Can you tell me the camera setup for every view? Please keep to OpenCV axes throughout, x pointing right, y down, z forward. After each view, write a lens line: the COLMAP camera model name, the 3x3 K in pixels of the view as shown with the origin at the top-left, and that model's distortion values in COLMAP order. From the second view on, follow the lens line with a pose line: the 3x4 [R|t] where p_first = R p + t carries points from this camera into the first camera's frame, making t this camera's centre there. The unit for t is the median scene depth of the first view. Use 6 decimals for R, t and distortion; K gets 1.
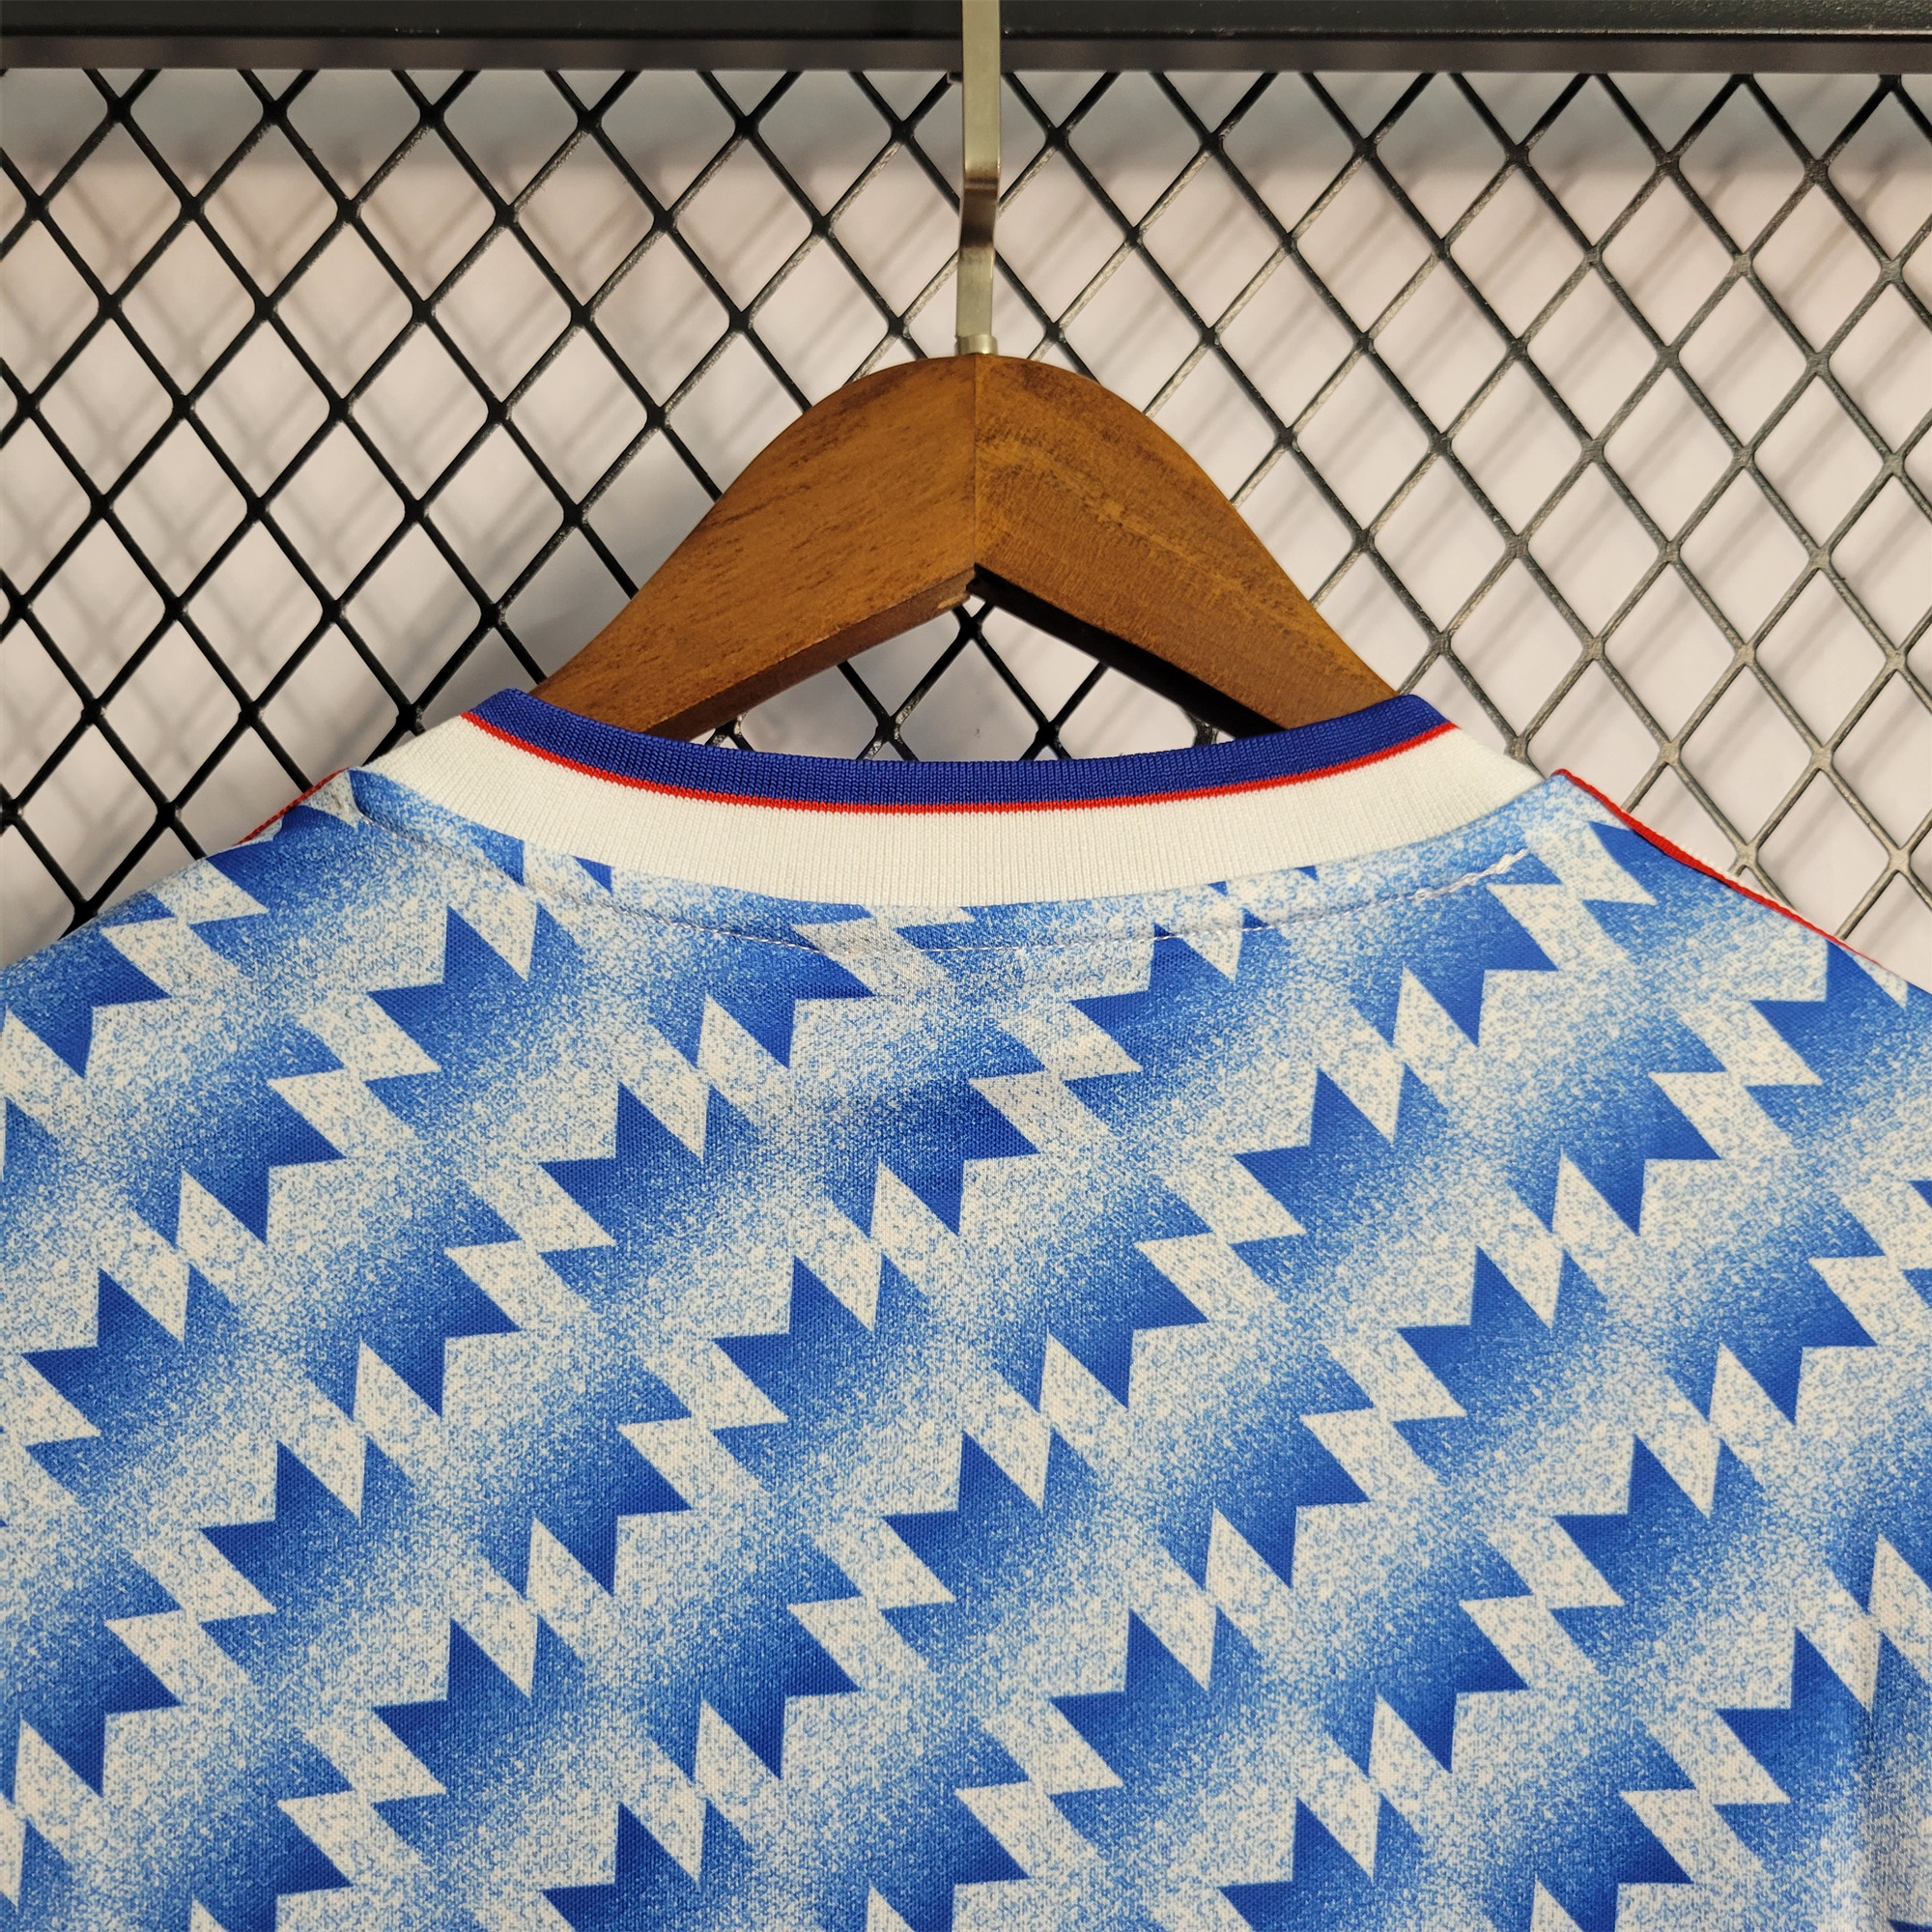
lens RADIAL K [[1825.0, 0, 966.0], [0, 1825.0, 966.0], [0, 0, 1]] dist [-0.001994, -0.004724]
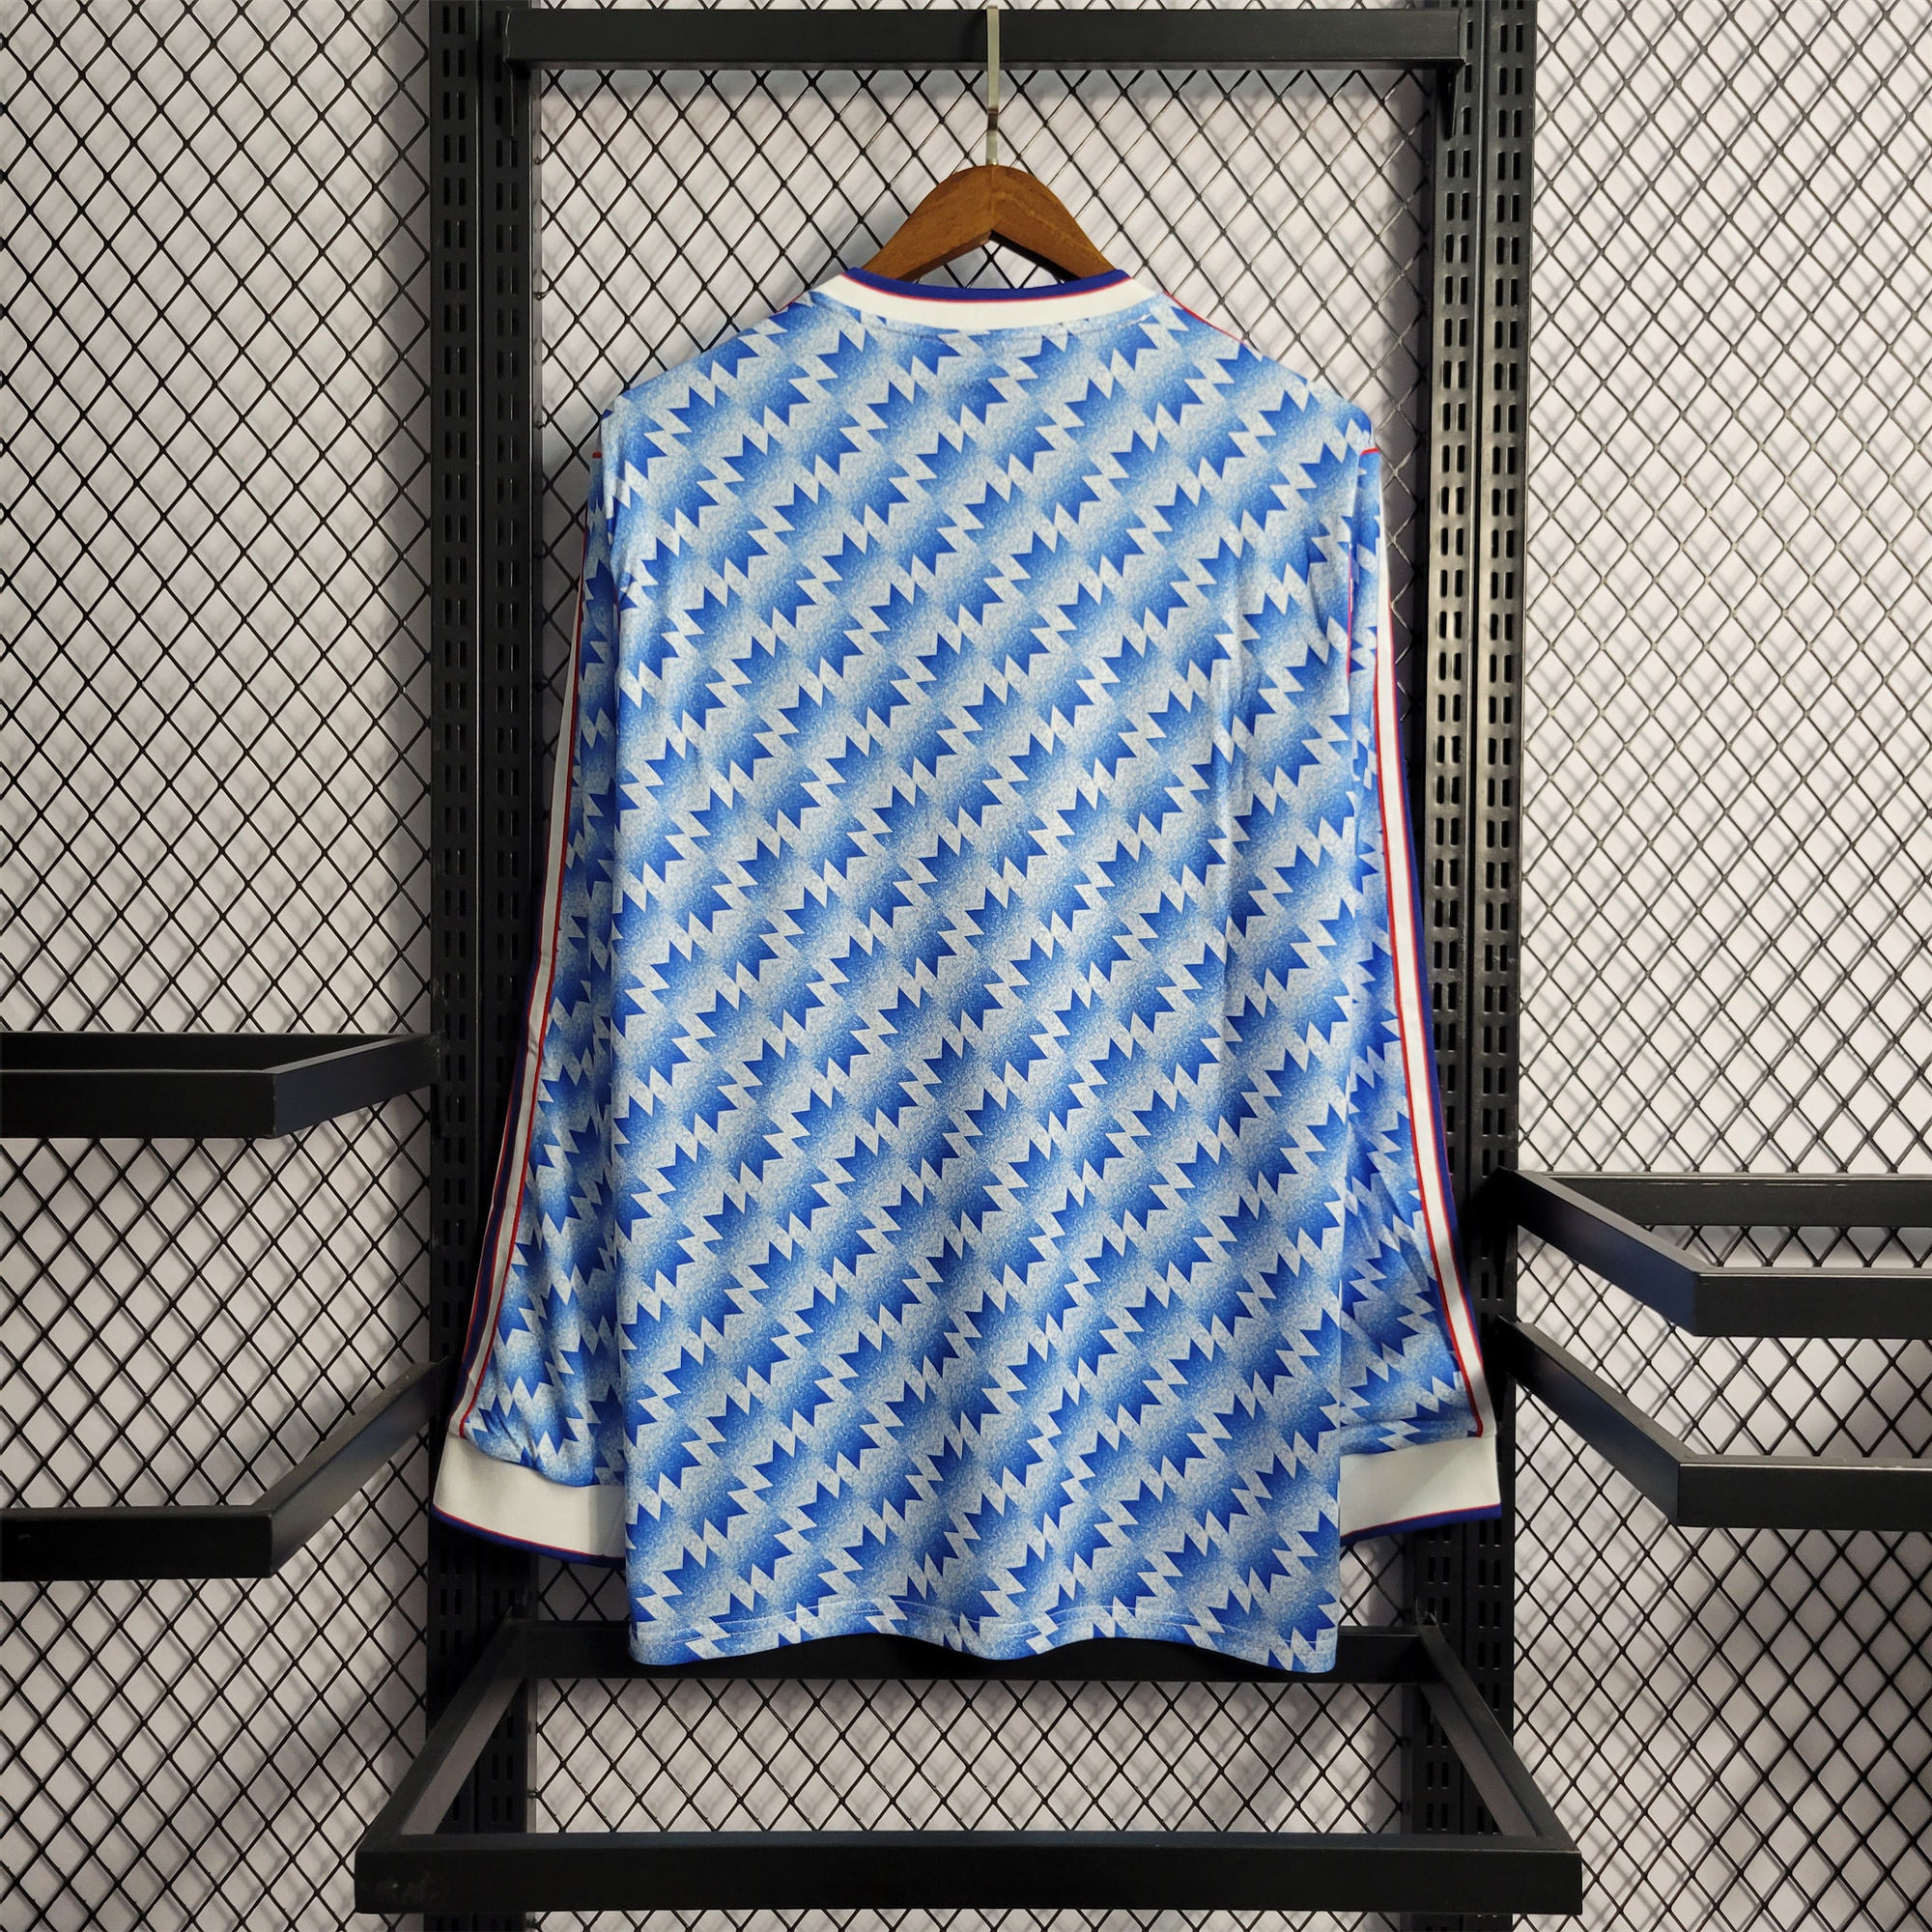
lens RADIAL K [[1825.0, 0, 966.0], [0, 1825.0, 966.0], [0, 0, 1]] dist [-0.001994, -0.004724]
pose [[0.999790, 0.005530, -0.019741, 0.033802], [-0.003634, 0.995492, 0.094779, 0.845484], [0.020176, -0.094687, 0.995303, -2.577665]]
